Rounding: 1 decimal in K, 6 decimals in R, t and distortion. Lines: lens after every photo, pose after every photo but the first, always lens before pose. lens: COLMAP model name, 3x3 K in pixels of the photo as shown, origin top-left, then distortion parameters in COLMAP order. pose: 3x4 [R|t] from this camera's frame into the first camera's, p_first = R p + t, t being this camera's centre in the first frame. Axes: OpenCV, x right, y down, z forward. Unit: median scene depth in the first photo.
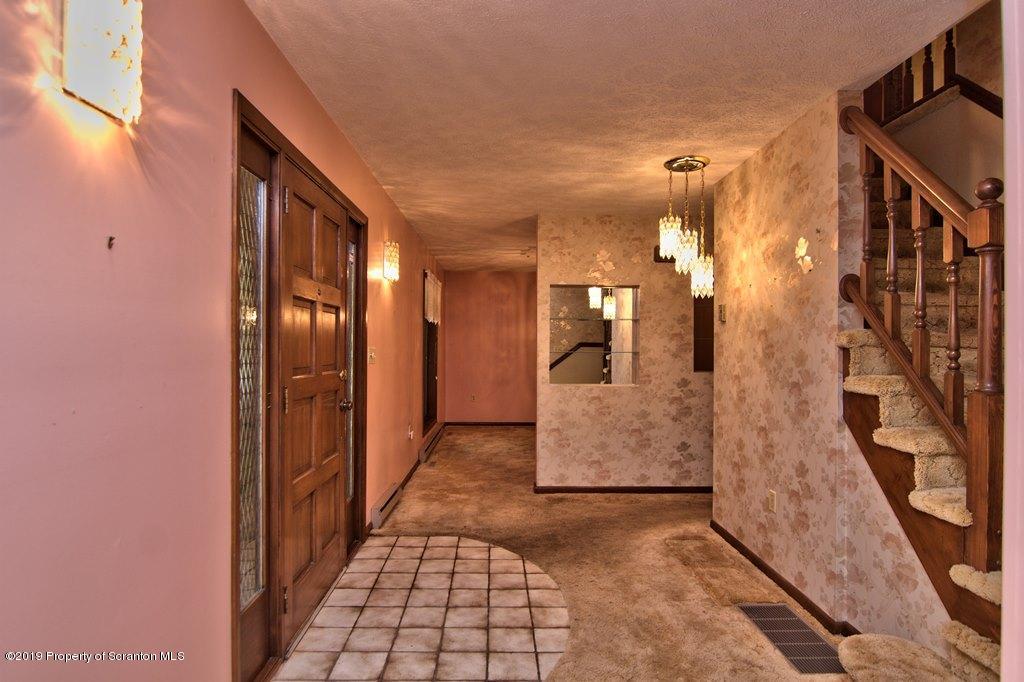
lens RADIAL K [[579.1, 0, 512.1], [0, 579.1, 342.9], [0, 0, 1]] dist [0.000093, 0.000021]
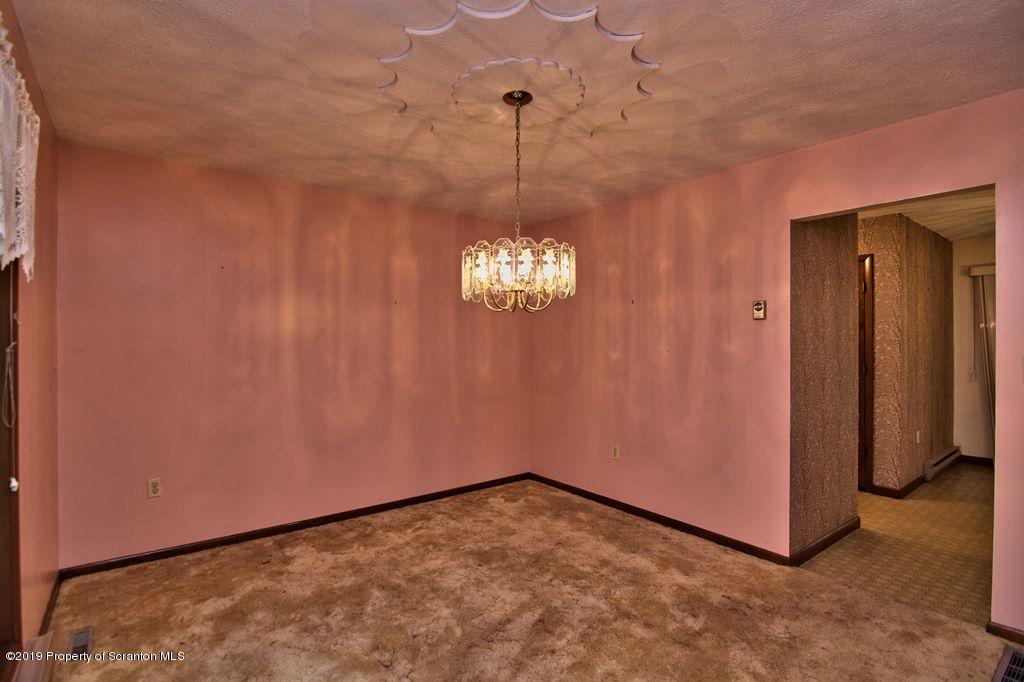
lens RADIAL K [[500.4, 0, 514.7], [0, 500.4, 336.4], [0, 0, 1]] dist [0.006868, -0.004415]
pose [[0.796223, -0.017060, 0.604763, -0.077785], [0.014055, 0.999854, 0.009699, -0.006168], [-0.604840, 0.000777, 0.796346, 0.605586]]
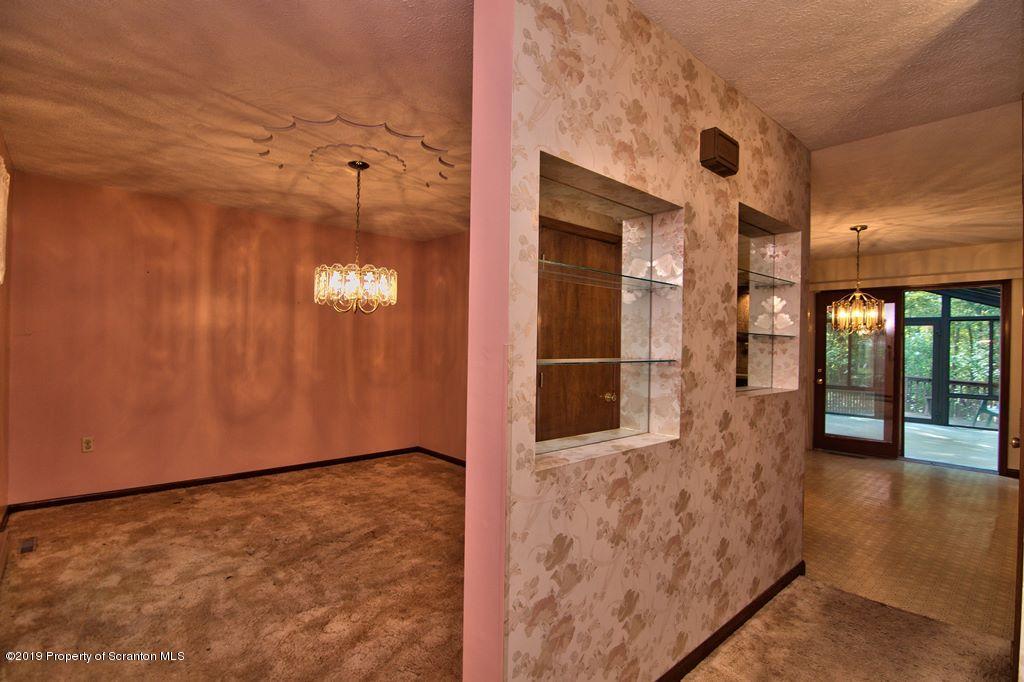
lens RADIAL K [[500.4, 0, 509.3], [0, 500.4, 335.5], [0, 0, 1]] dist [0.006868, -0.004415]
pose [[0.754648, 0.000190, 0.656129, -0.077718], [-0.007591, 0.999936, 0.008441, -0.004079], [-0.656086, -0.011351, 0.754601, 0.460327]]
